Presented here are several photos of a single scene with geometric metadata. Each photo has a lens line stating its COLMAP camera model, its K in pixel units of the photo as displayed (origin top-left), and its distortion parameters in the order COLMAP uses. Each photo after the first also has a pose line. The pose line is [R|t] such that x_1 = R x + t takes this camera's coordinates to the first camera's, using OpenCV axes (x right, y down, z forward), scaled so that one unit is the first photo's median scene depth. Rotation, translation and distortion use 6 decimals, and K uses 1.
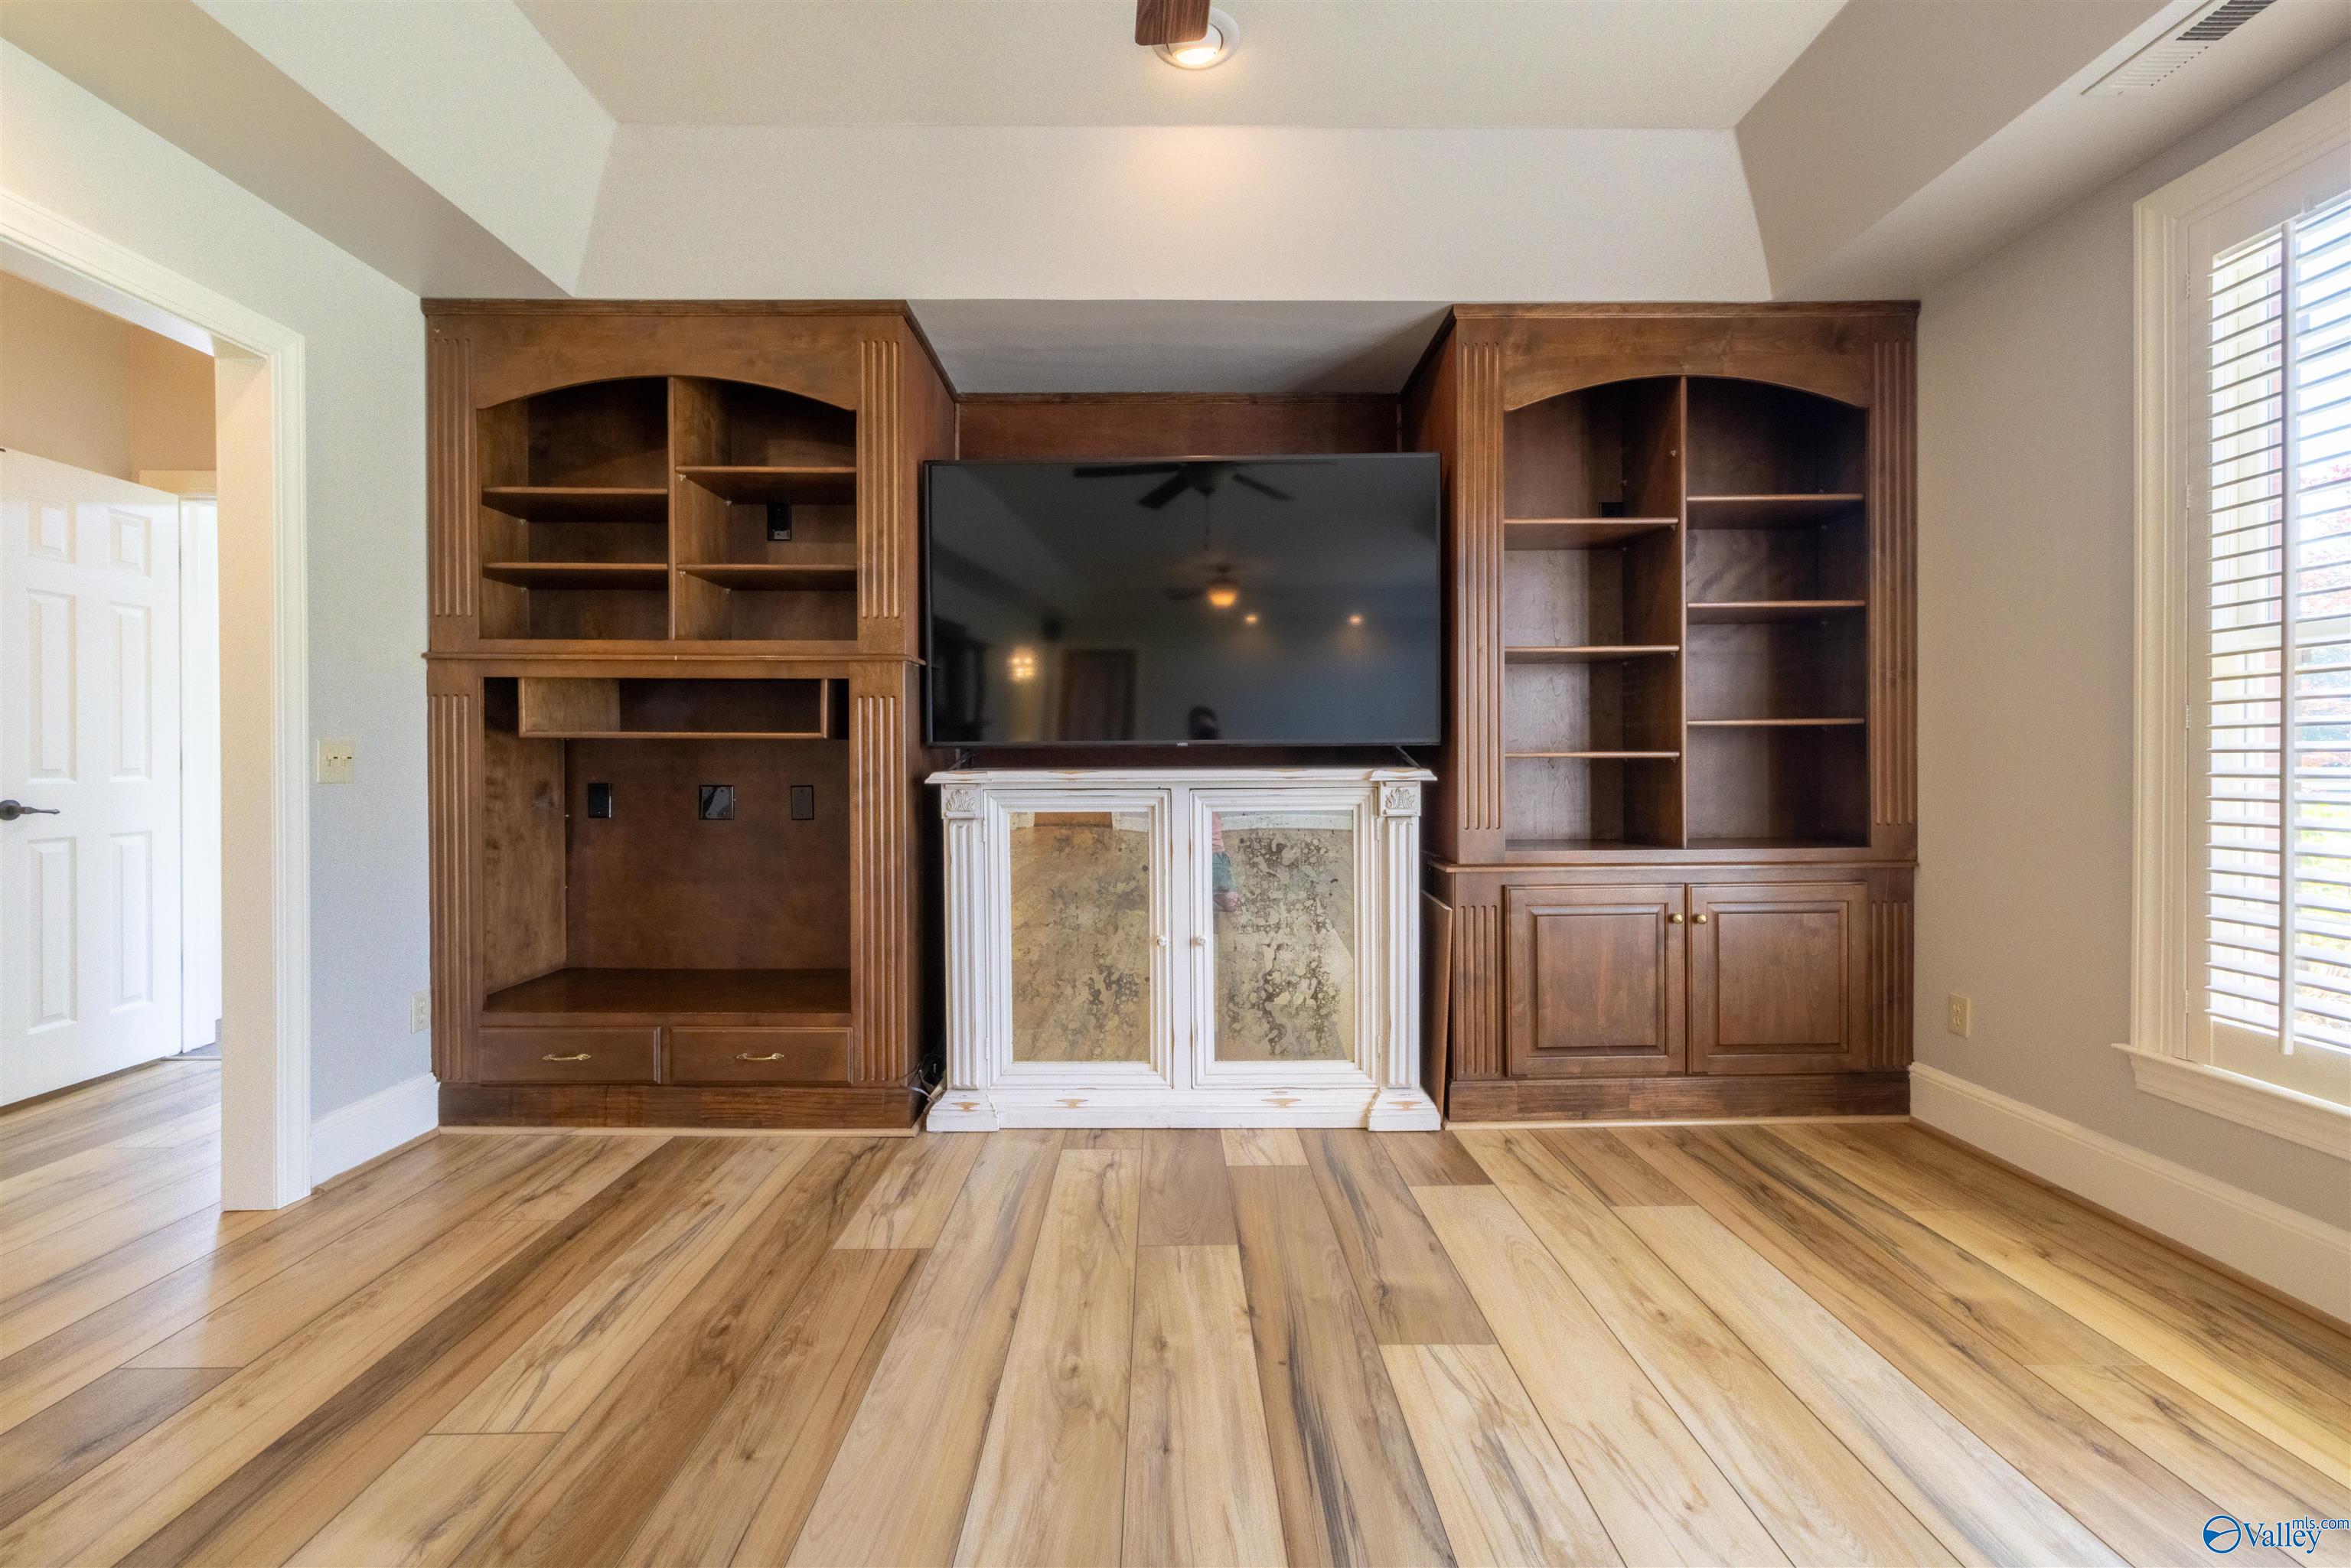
lens RADIAL K [[982.6, 0, 1177.6], [0, 982.6, 770.4], [0, 0, 1]] dist [-0.001290, 0.000390]
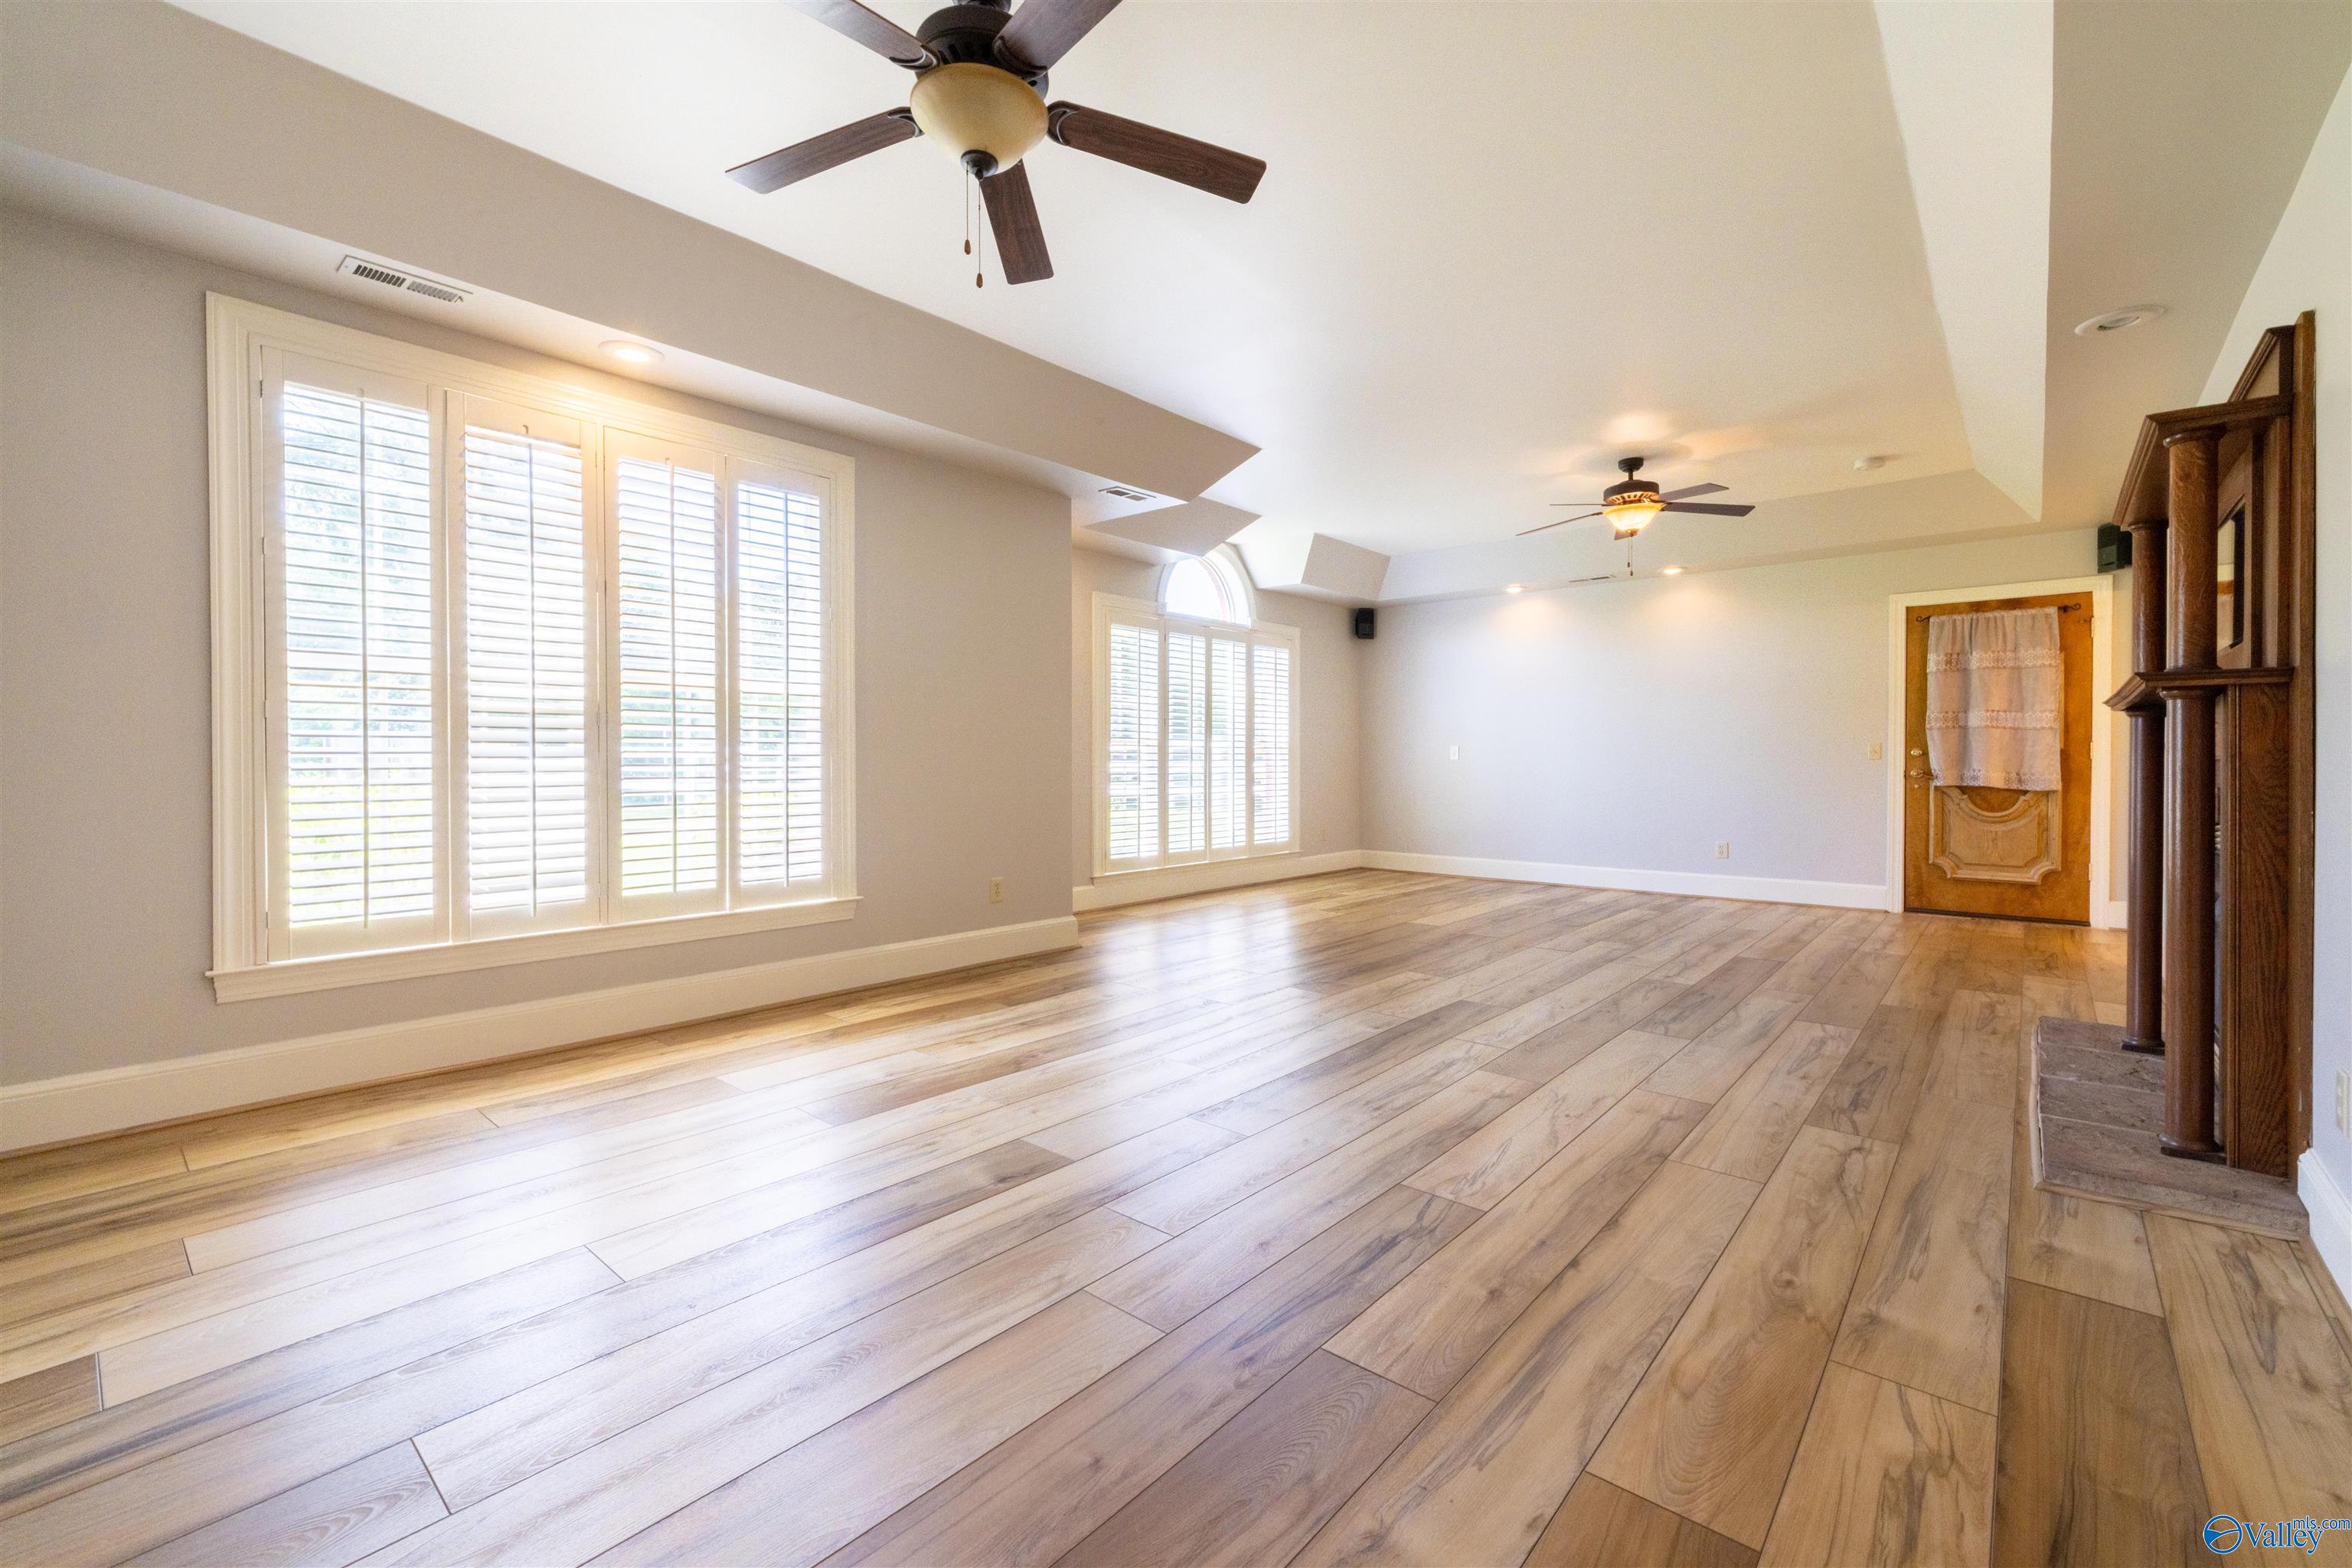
lens RADIAL K [[983.1, 0, 1178.1], [0, 983.1, 770.4], [0, 0, 1]] dist [-0.001290, 0.000390]
pose [[-0.742830, -0.011136, 0.669388, -0.660438], [0.002175, 0.999816, 0.019047, 0.008292], [-0.669477, 0.015604, -0.742669, 0.965752]]
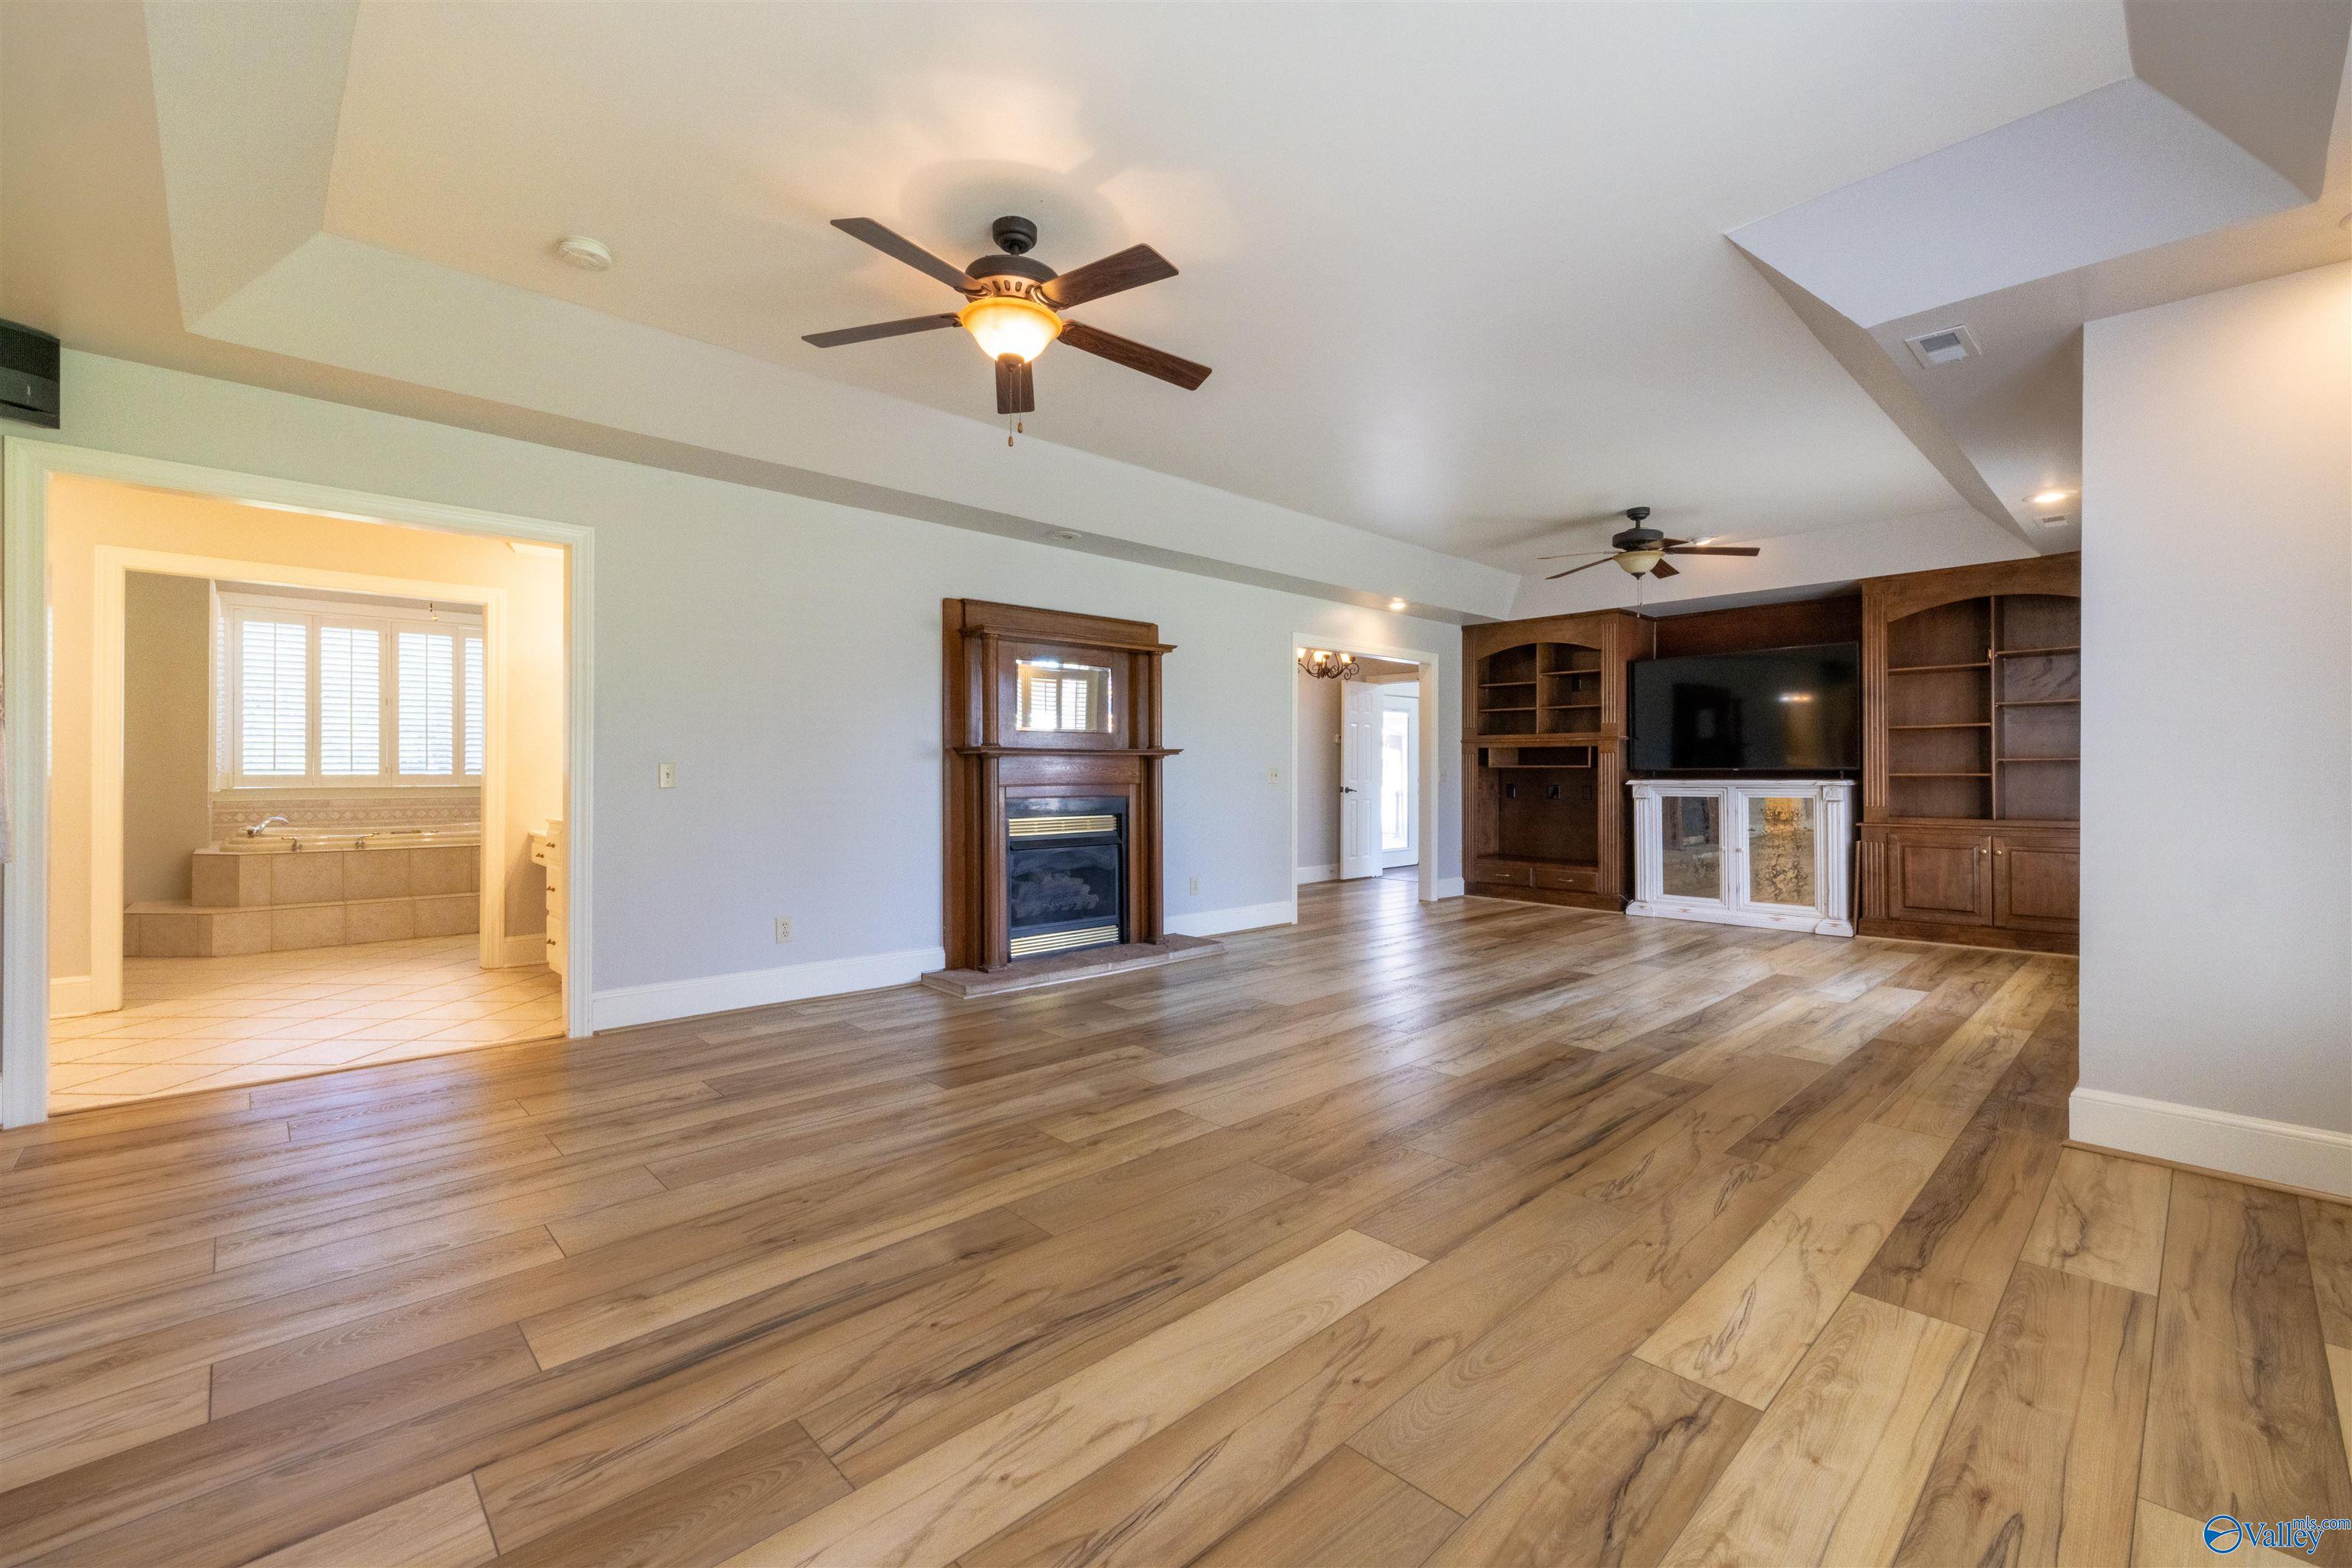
lens RADIAL K [[983.1, 0, 1178.1], [0, 983.1, 770.4], [0, 0, 1]] dist [-0.001290, 0.000390]
pose [[0.686746, -0.000897, -0.726897, 0.856899], [-0.007674, 0.999935, -0.008484, 0.006264], [0.726857, 0.011405, 0.686694, -1.740422]]
